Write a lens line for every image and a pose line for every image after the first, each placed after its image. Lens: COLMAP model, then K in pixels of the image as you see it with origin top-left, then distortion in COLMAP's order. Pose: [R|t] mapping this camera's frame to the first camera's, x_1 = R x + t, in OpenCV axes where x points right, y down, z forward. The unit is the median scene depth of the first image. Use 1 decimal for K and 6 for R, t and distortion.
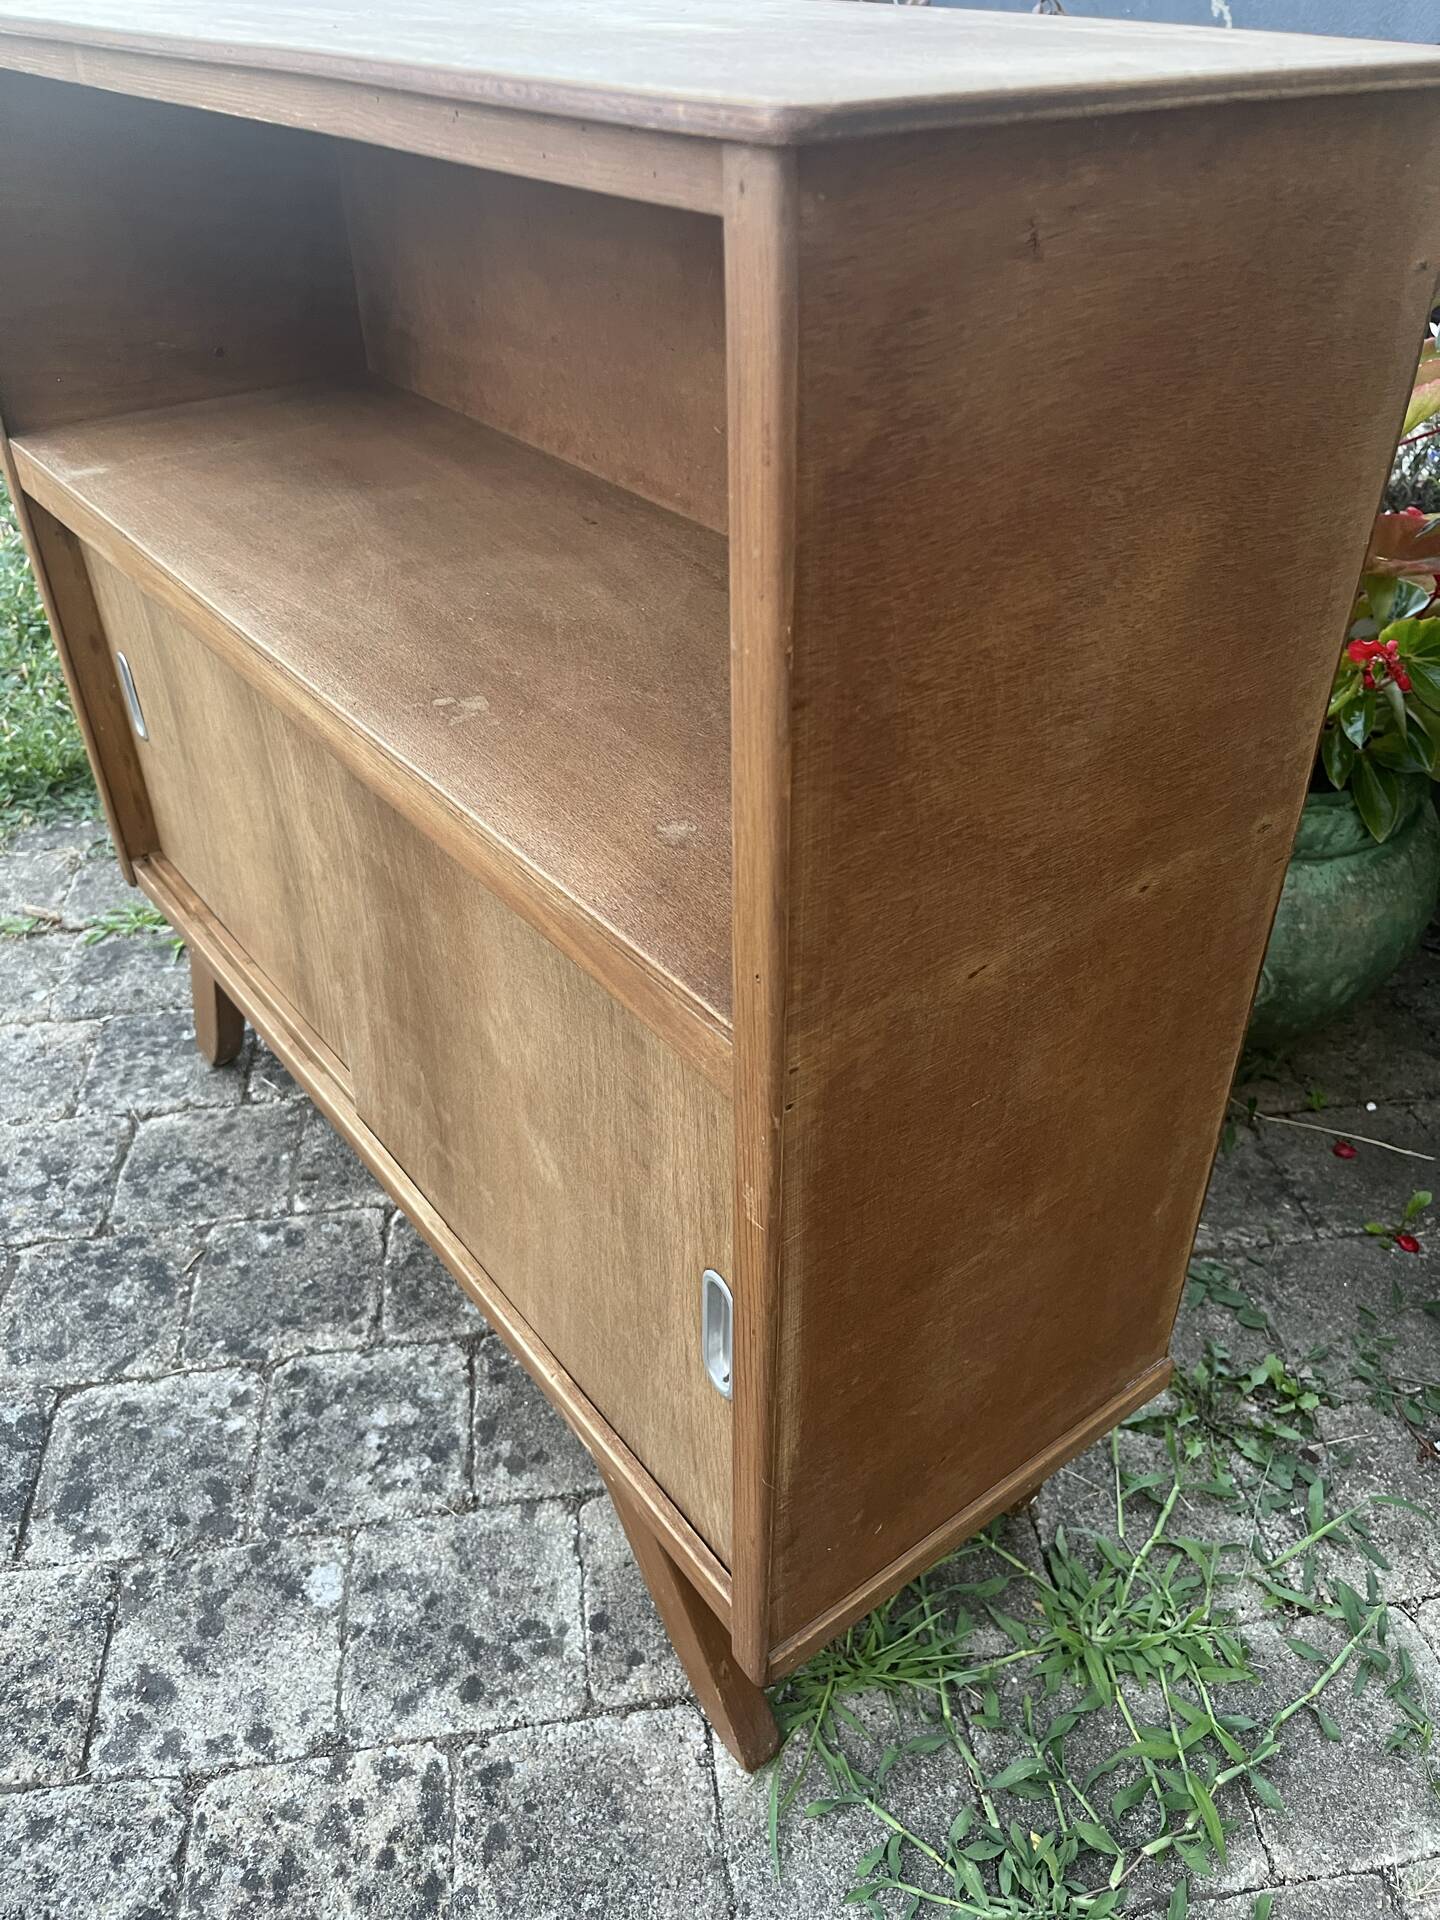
lens RADIAL K [[1457.7, 0, 739.4], [0, 1457.7, 975.2], [0, 0, 1]] dist [0.077308, -0.121789]
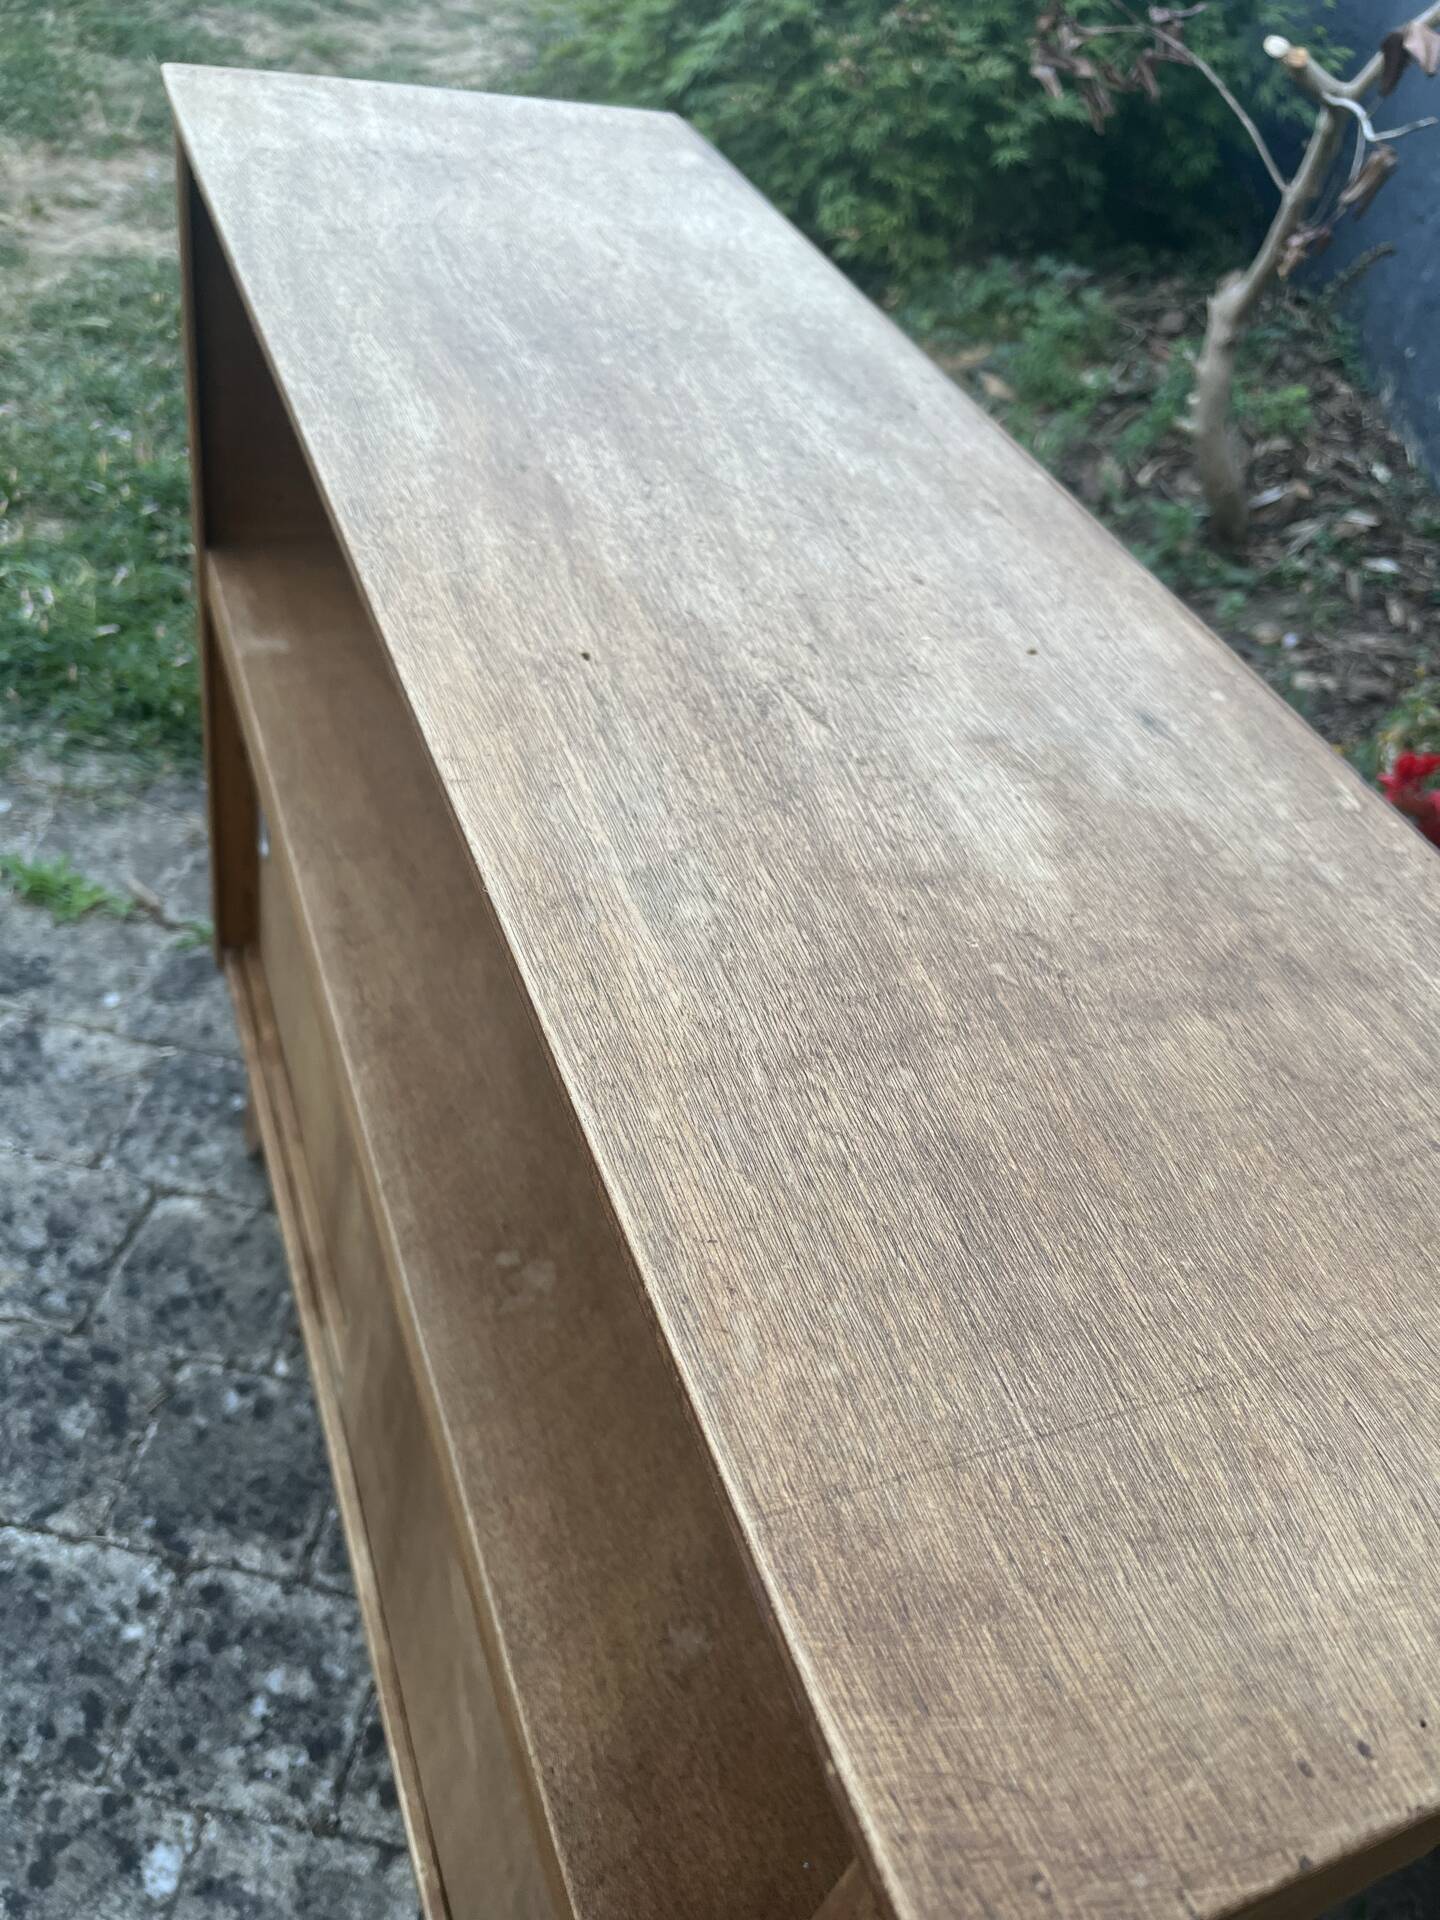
lens RADIAL K [[1474.2, 0, 717.7], [0, 1474.2, 987.1], [0, 0, 1]] dist [0.097981, -0.168365]
pose [[0.942518, 0.325786, -0.074323, -0.053525], [-0.315681, 0.941035, 0.121649, -0.339408], [0.109572, -0.091194, 0.989787, 0.131712]]
